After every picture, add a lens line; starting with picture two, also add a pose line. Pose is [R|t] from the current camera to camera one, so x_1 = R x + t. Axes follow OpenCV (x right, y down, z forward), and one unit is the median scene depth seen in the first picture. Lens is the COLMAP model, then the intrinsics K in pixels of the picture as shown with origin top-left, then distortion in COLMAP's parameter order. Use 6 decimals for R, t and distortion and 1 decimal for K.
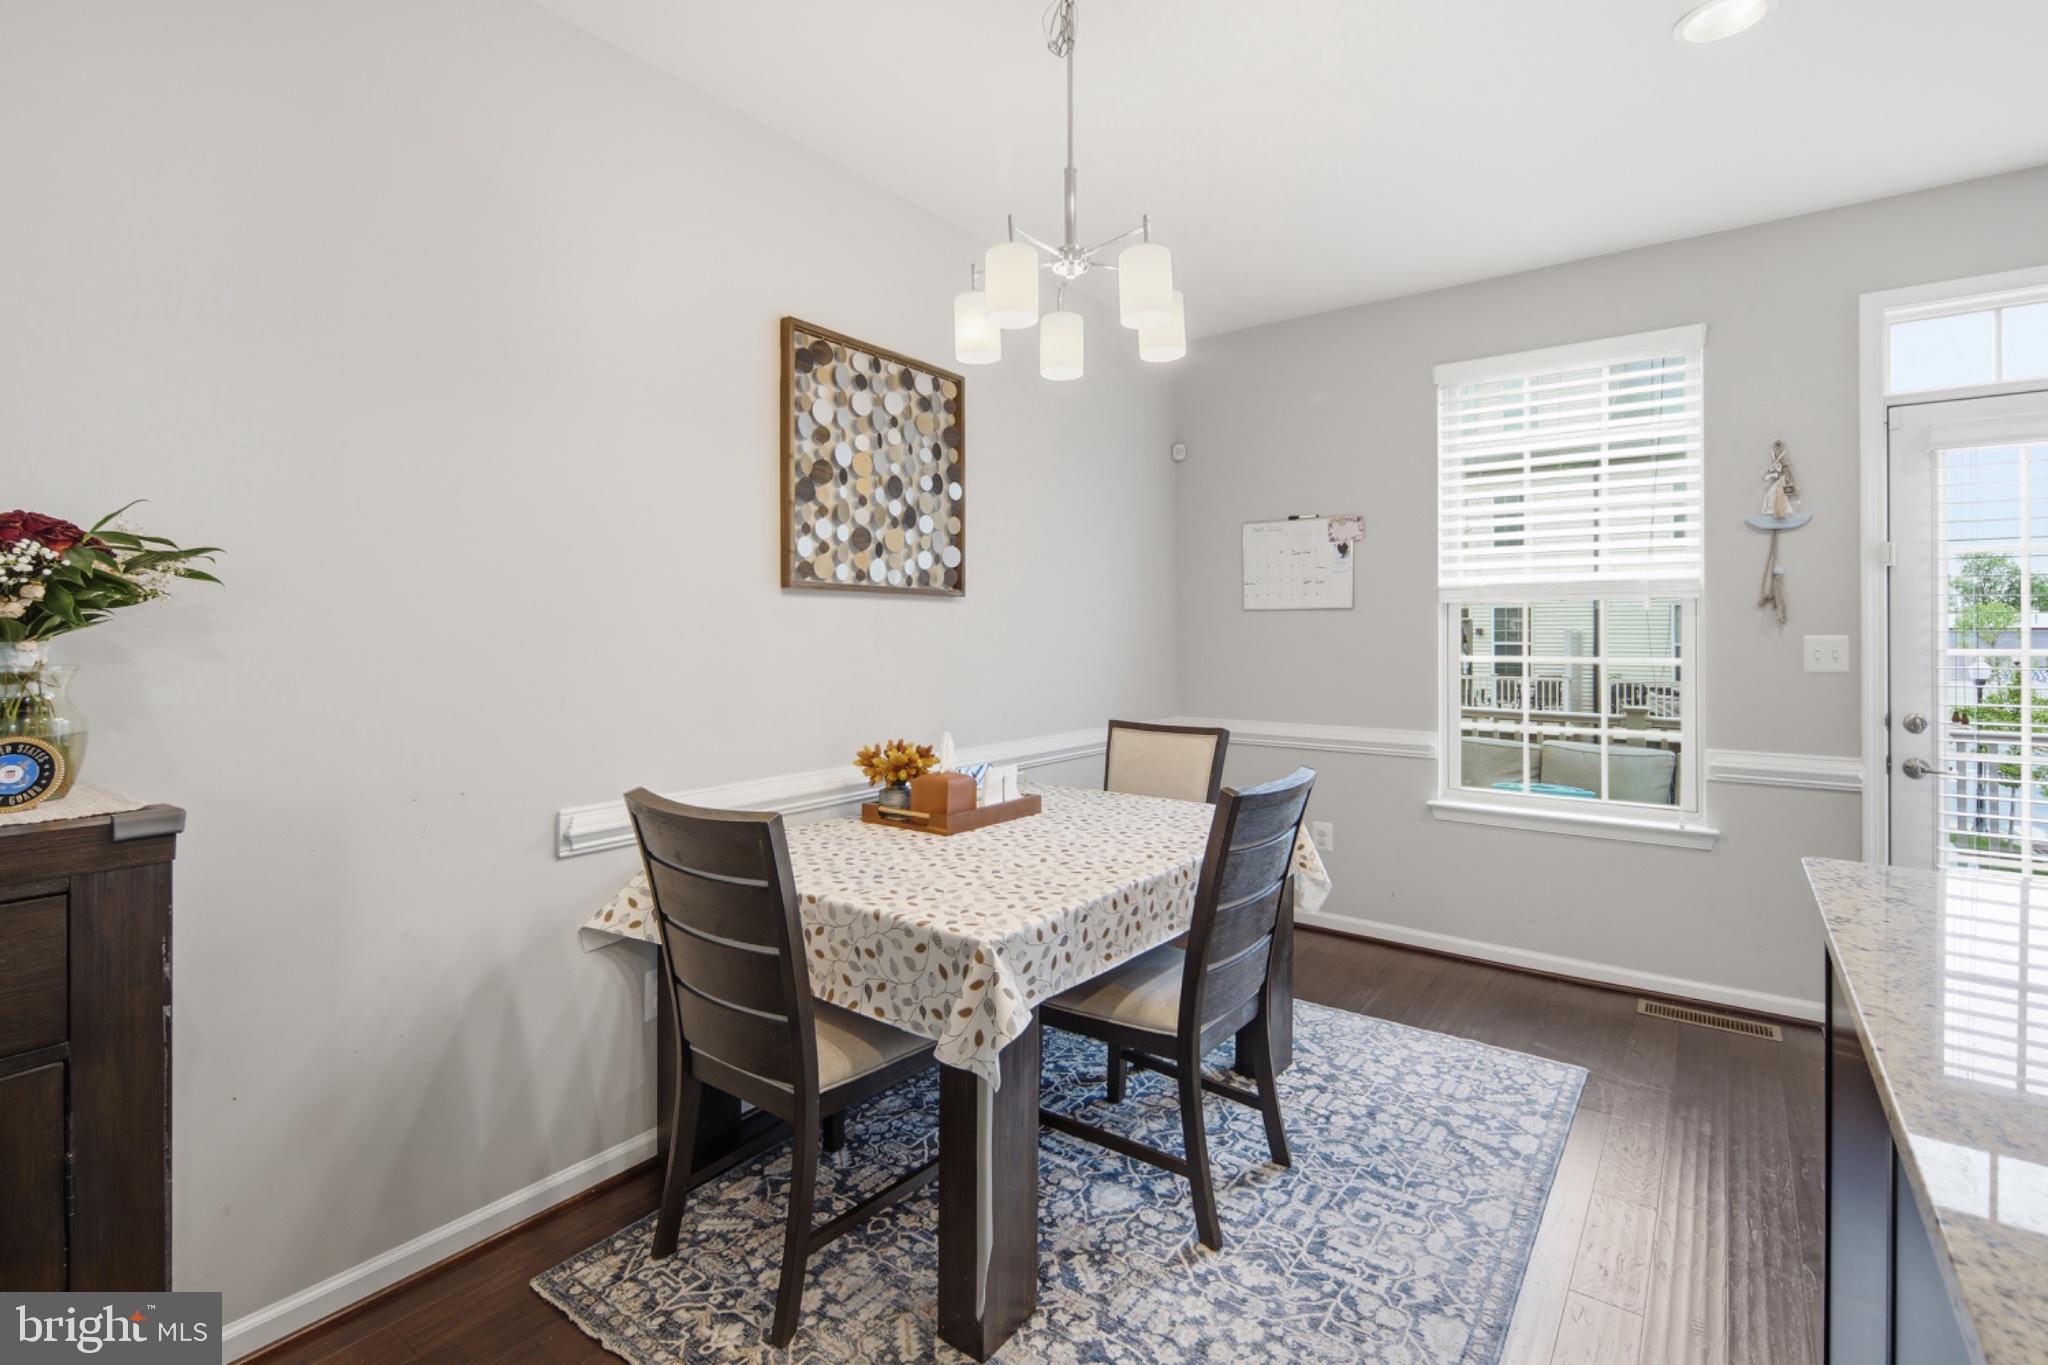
lens RADIAL K [[913.1, 0, 1007.0], [0, 913.1, 626.2], [0, 0, 1]] dist [-0.003324, -0.000489]
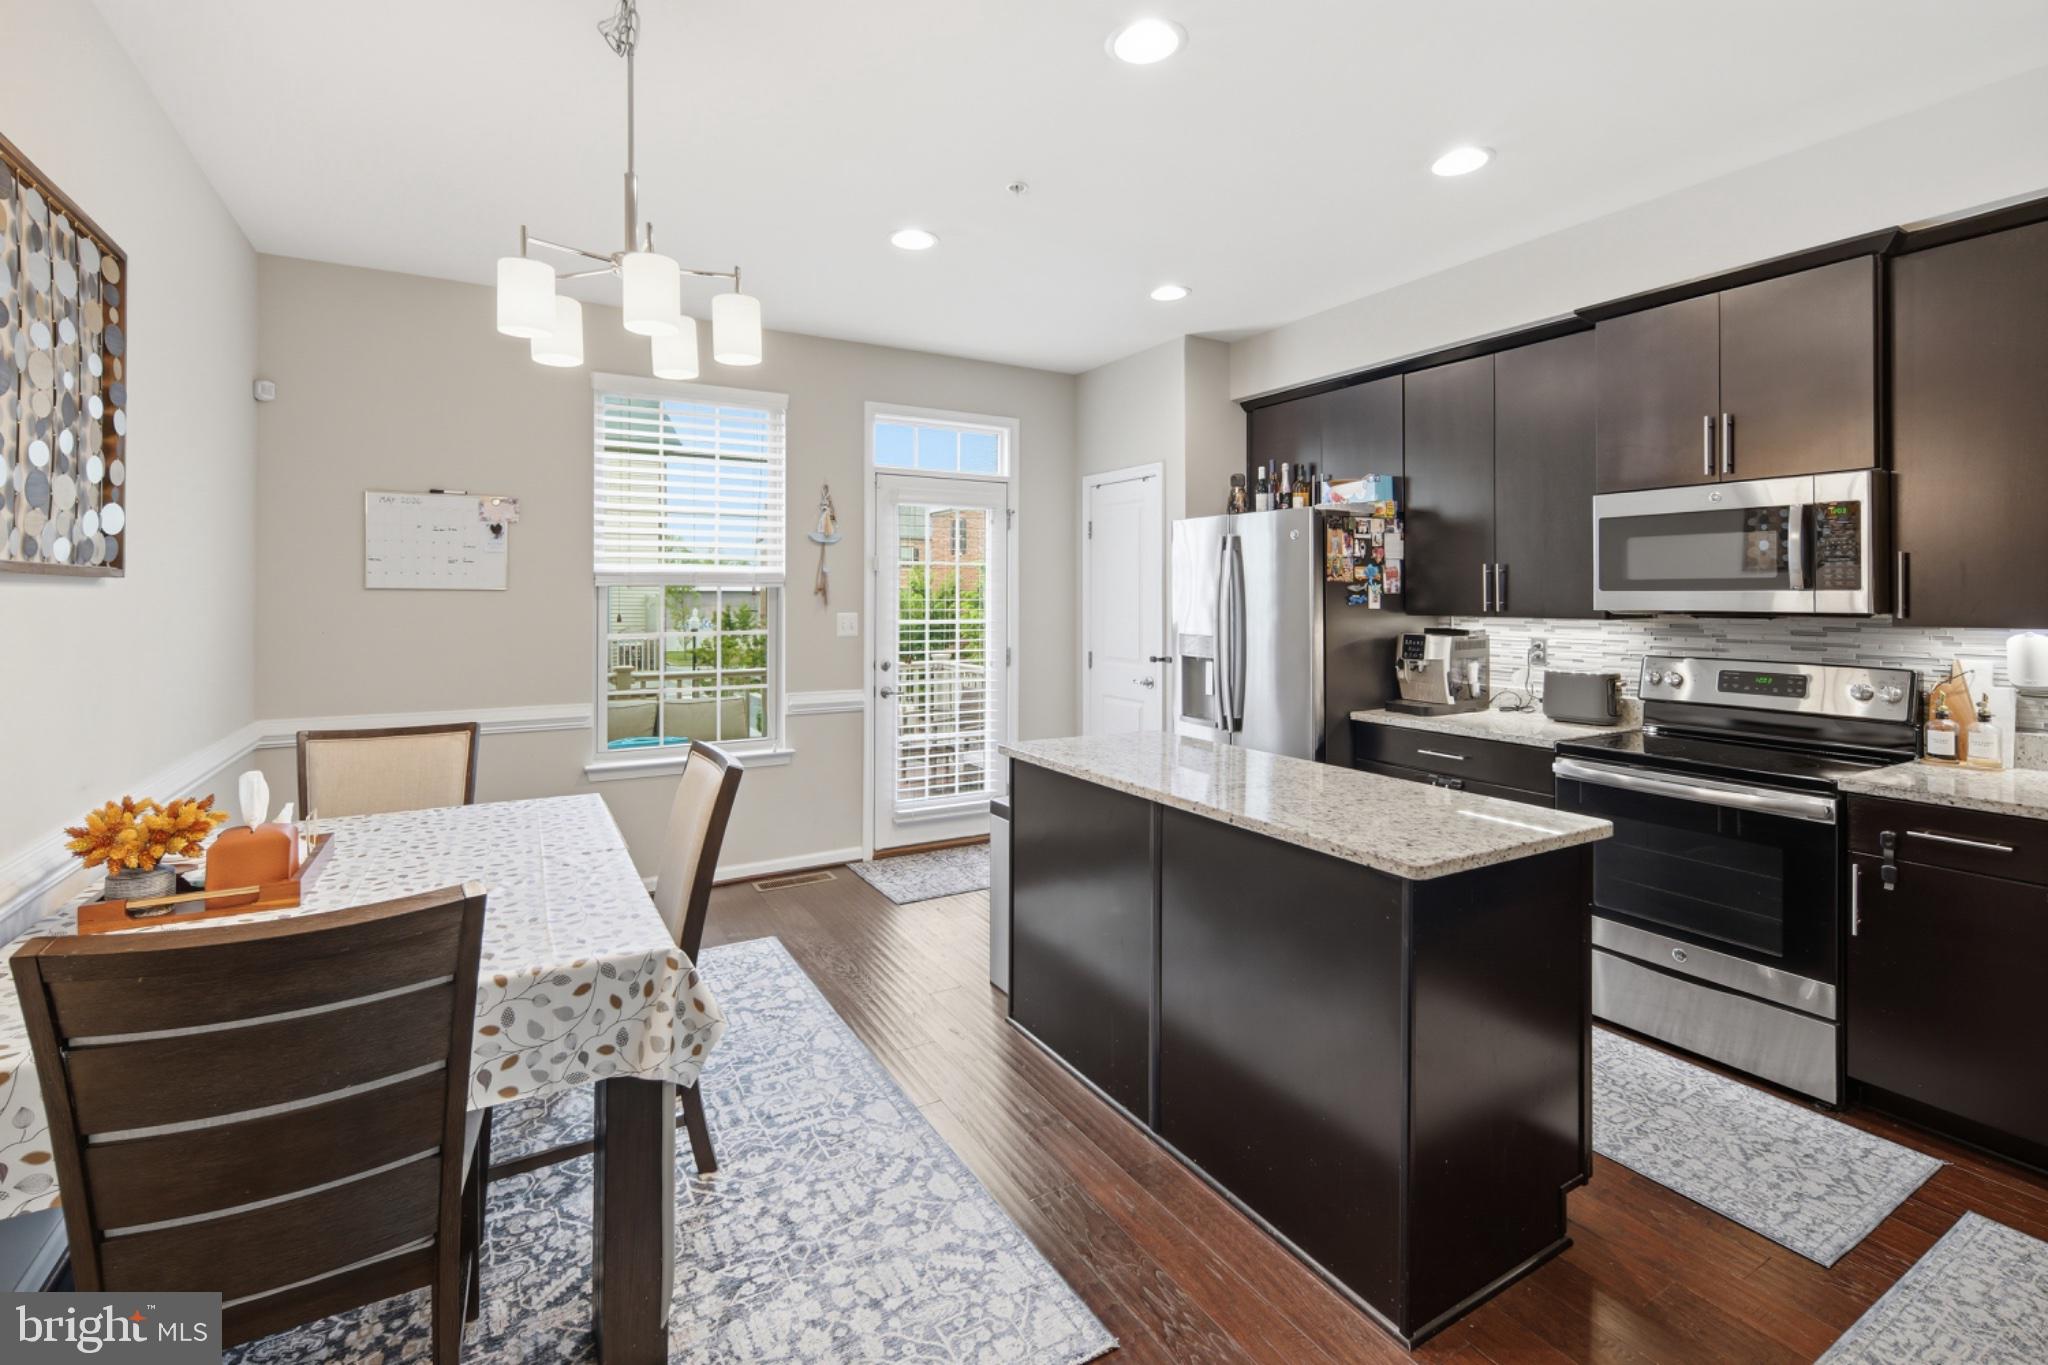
lens RADIAL K [[913.1, 0, 985.8], [0, 913.1, 590.8], [0, 0, 1]] dist [-0.003324, -0.000489]
pose [[0.403710, 0.003745, 0.914879, -0.596232], [-0.007569, 0.999971, -0.000753, -0.039118], [-0.914856, -0.006621, 0.403727, 0.202210]]
